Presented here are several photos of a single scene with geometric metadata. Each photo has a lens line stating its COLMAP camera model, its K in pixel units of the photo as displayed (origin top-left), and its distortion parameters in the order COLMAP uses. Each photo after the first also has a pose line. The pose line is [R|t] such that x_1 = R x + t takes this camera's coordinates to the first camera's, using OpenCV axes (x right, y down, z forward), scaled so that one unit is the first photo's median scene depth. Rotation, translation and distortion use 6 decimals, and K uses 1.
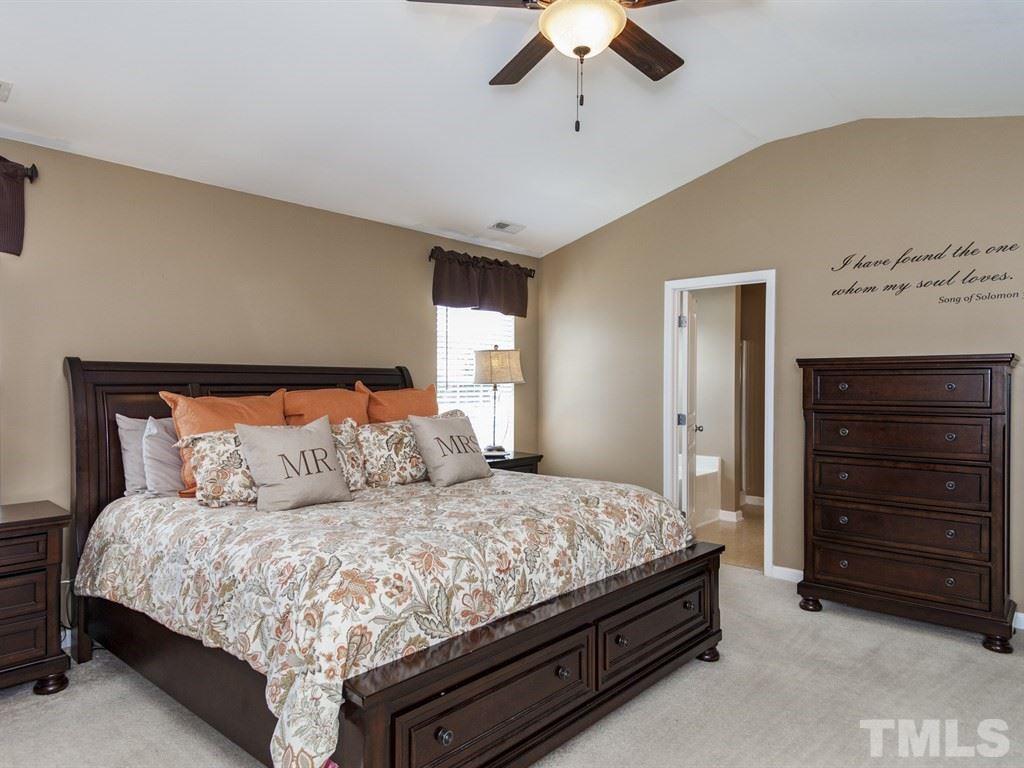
lens RADIAL K [[573.4, 0, 512.0], [0, 573.4, 384.0], [0, 0, 1]] dist [0.013122, 0.000145]
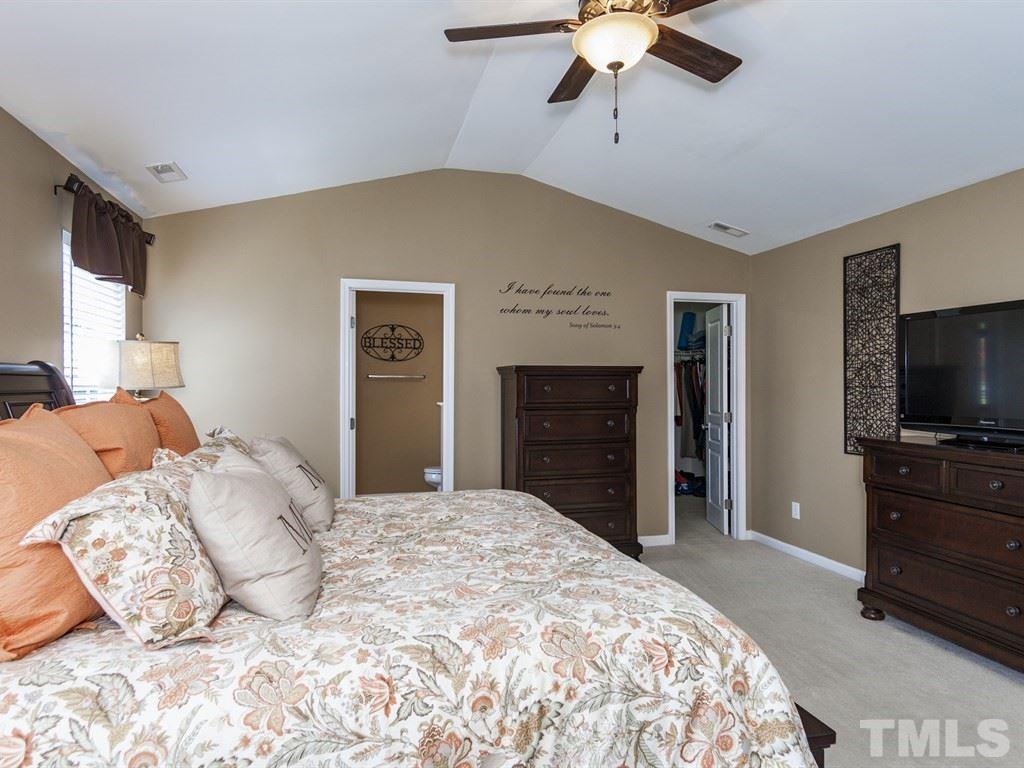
lens RADIAL K [[573.4, 0, 512.0], [0, 573.4, 384.0], [0, 0, 1]] dist [0.013122, 0.000145]
pose [[0.619291, -0.002173, 0.785158, -0.702364], [0.002671, 0.999996, 0.000661, -0.010620], [-0.785157, 0.001688, 0.619295, 0.446494]]
